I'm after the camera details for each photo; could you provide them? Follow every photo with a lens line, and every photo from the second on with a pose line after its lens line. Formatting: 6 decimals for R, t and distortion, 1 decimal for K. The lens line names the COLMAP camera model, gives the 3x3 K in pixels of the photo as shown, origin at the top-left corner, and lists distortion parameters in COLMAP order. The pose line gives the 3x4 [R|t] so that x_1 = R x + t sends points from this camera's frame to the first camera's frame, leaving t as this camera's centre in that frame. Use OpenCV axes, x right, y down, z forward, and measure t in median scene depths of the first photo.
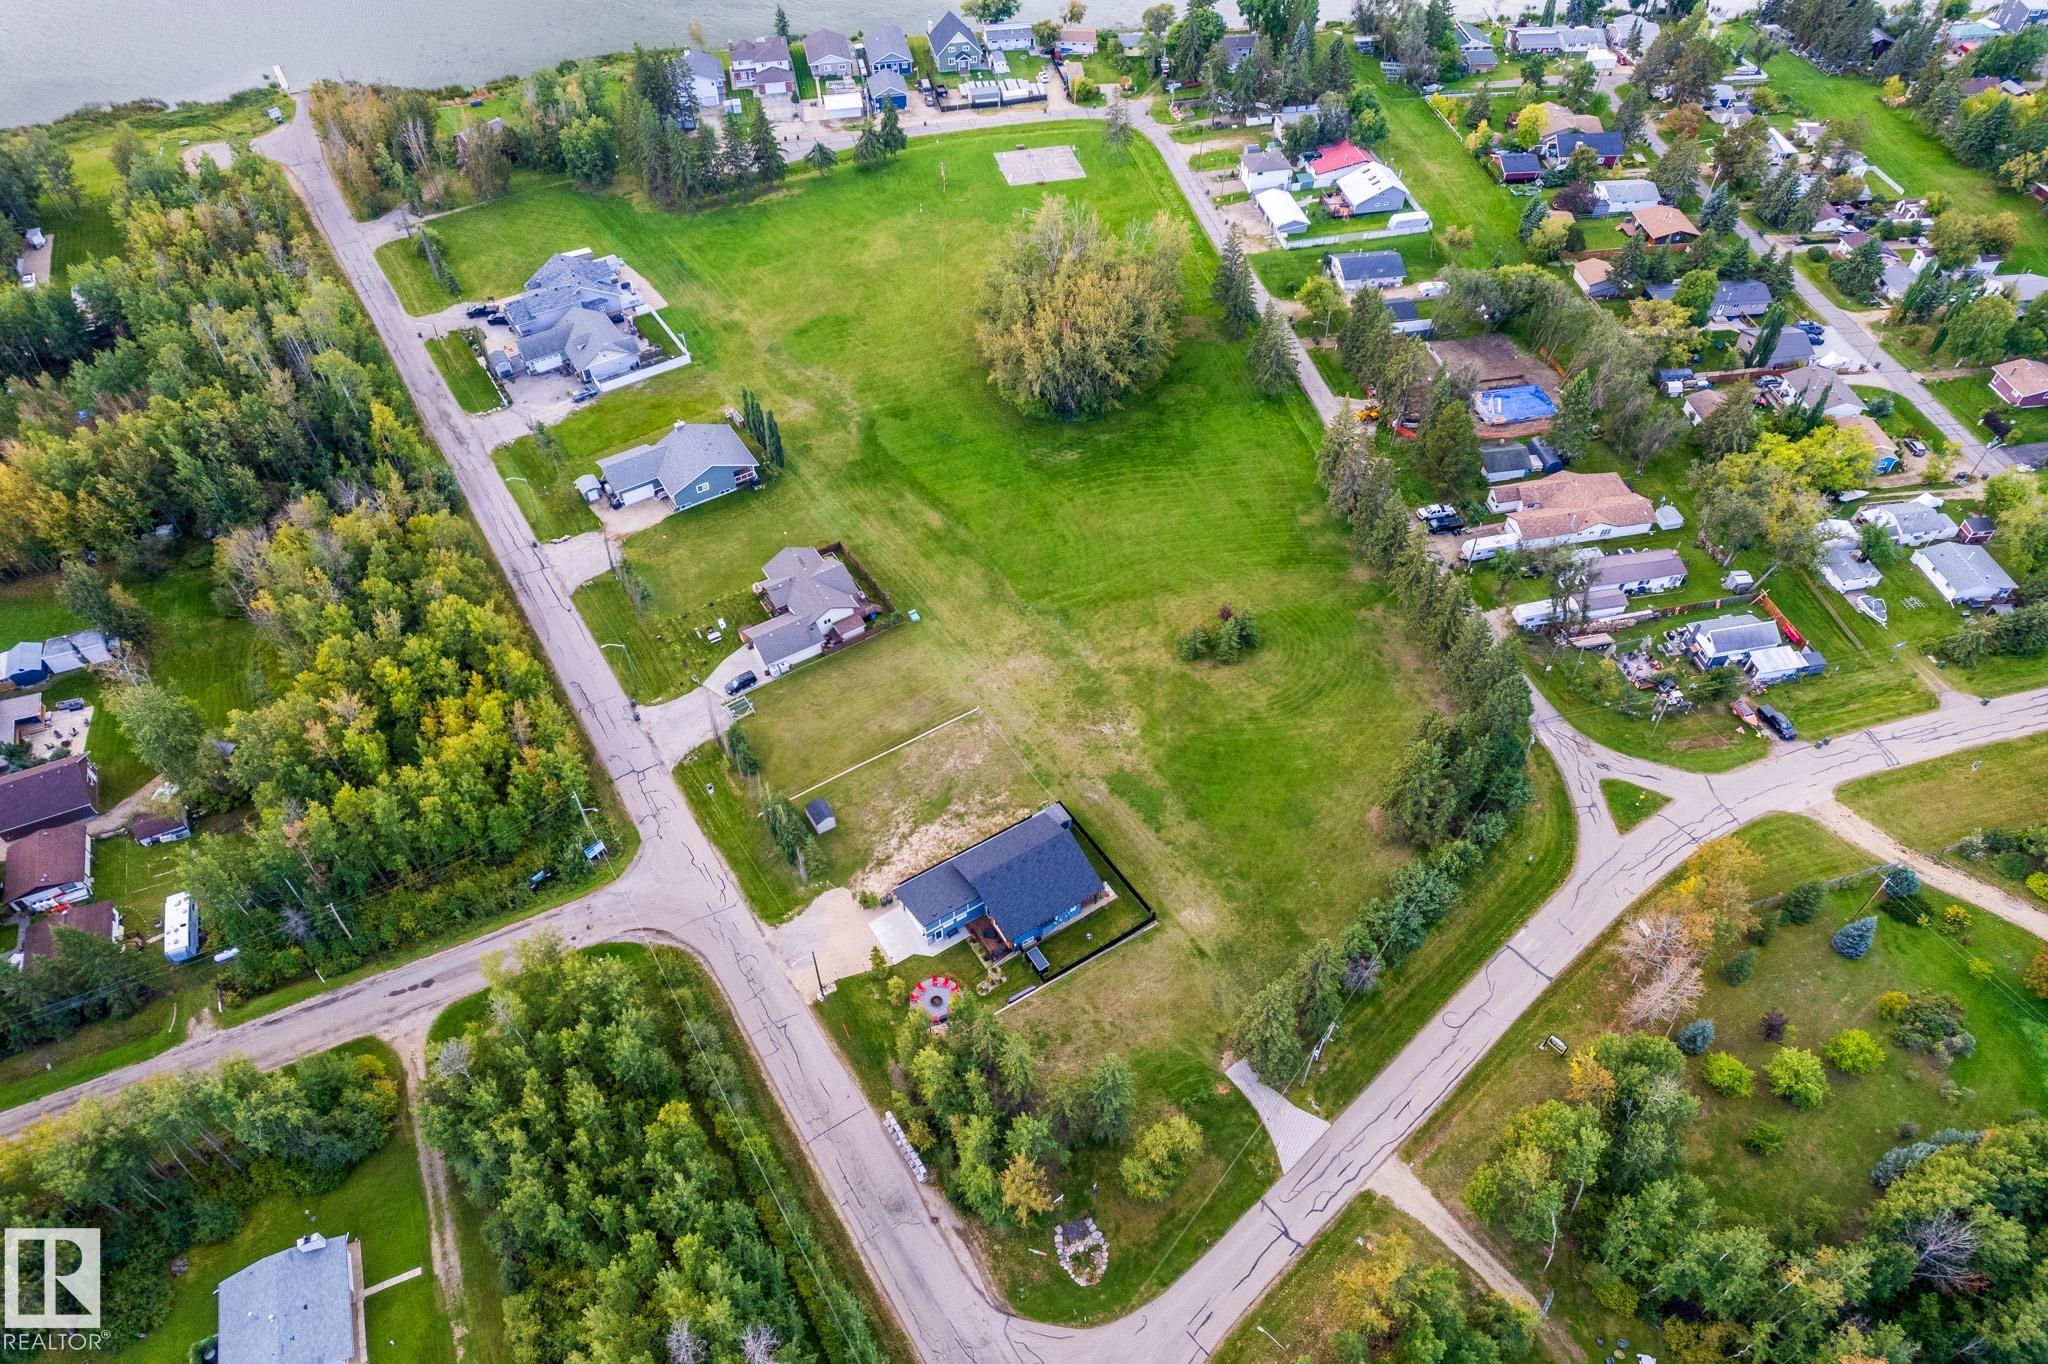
lens RADIAL K [[1308.2, 0, 1028.7], [0, 1308.2, 684.6], [0, 0, 1]] dist [-0.061835, 0.063555]
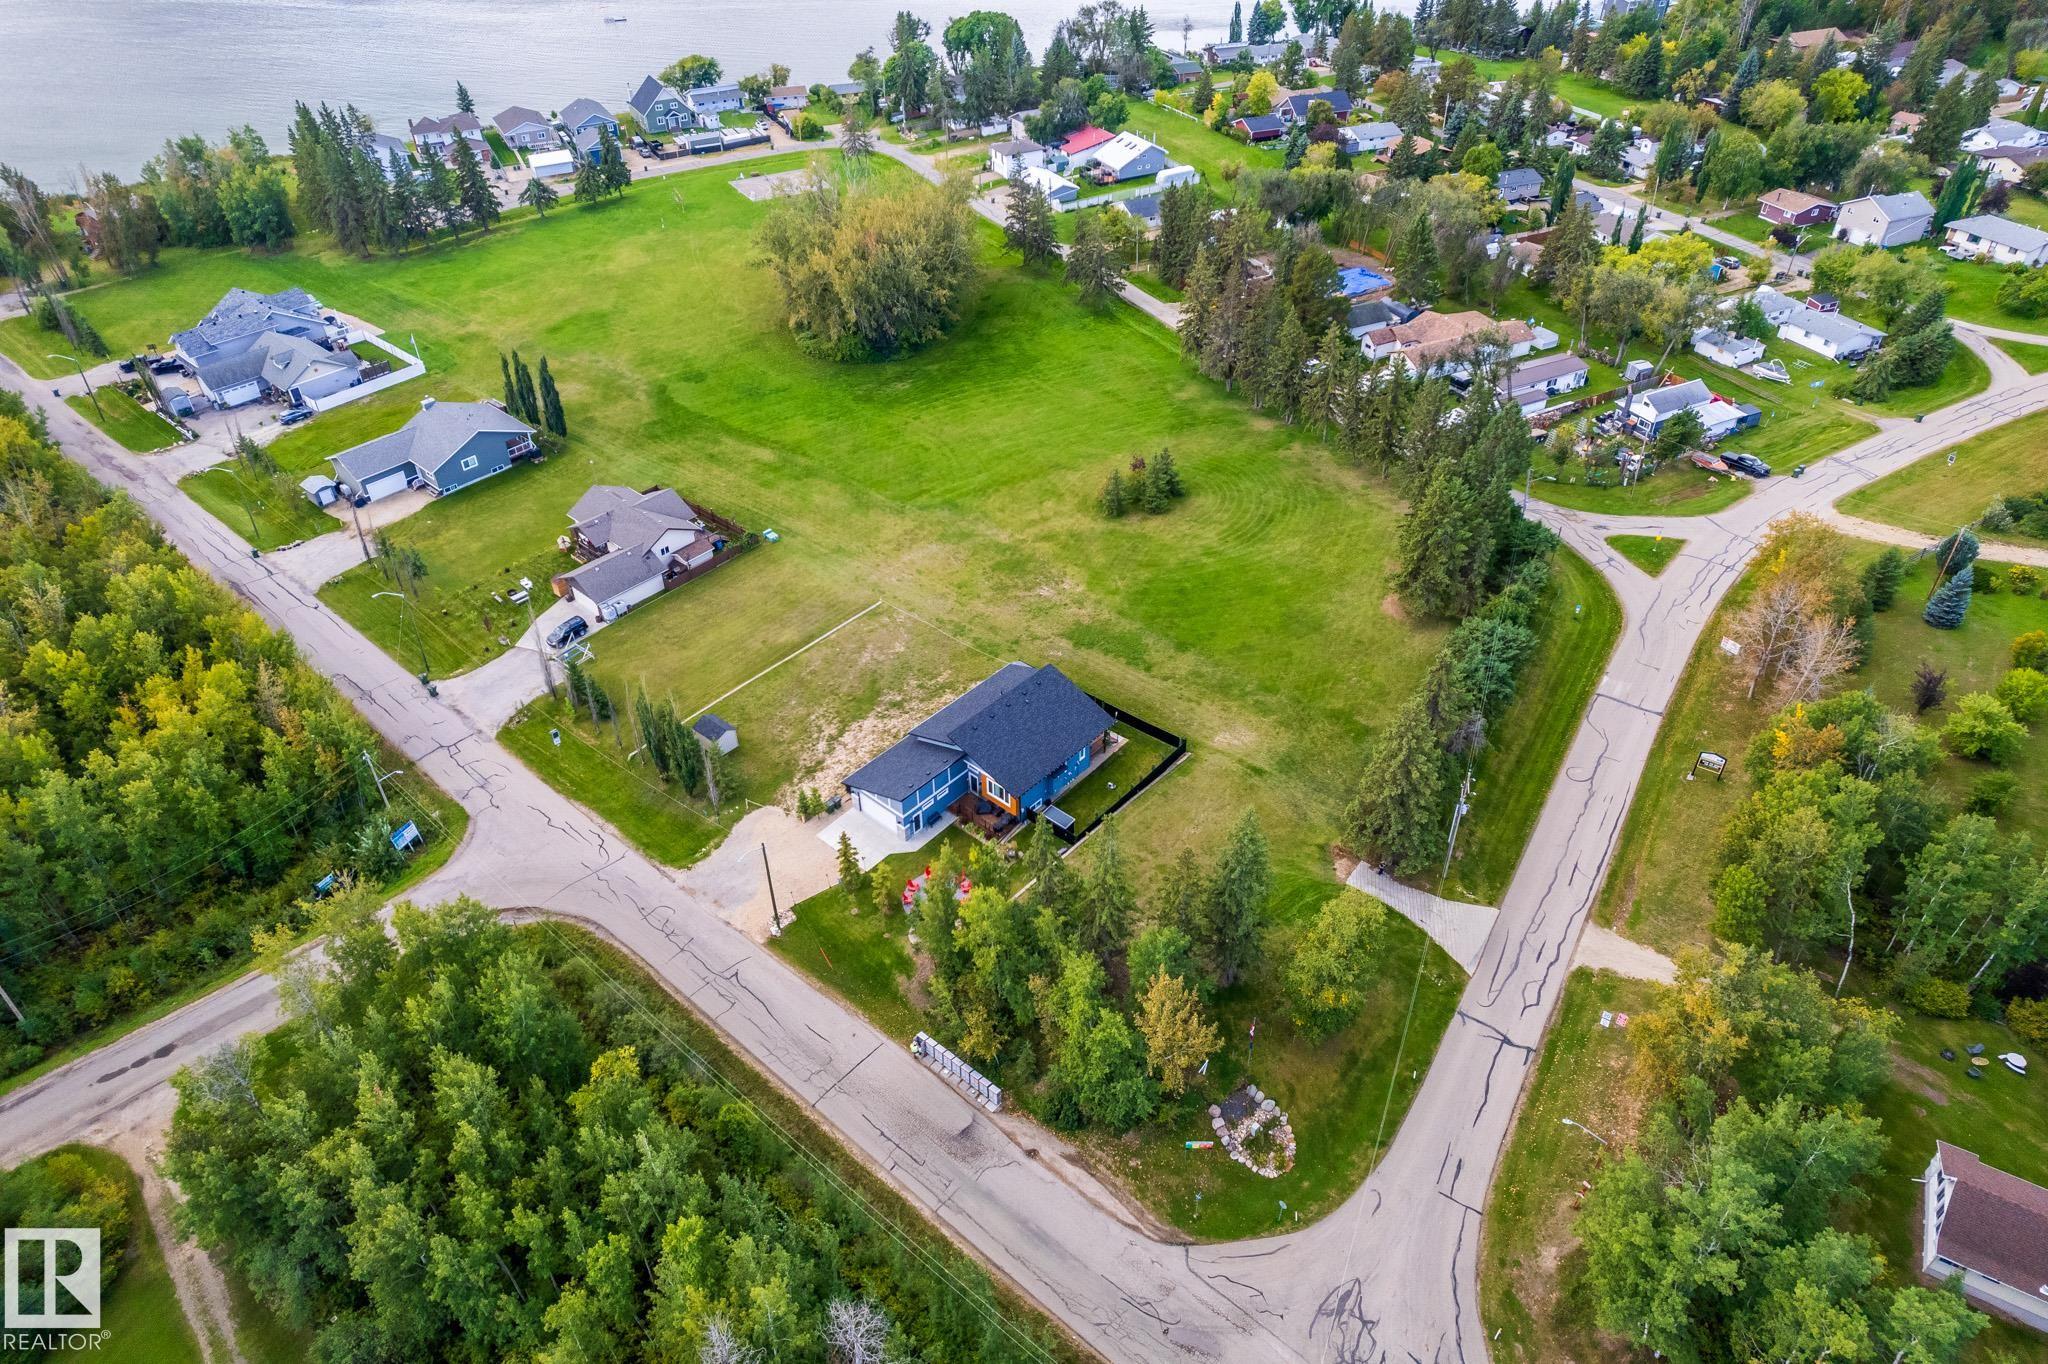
lens RADIAL K [[1308.2, 0, 1028.7], [0, 1308.2, 684.6], [0, 0, 1]] dist [-0.061835, 0.063555]
pose [[0.962192, -0.179373, 0.204967, -0.123317], [0.212068, 0.965596, -0.150502, 0.204160], [-0.170919, 0.188278, 0.967129, 0.221528]]
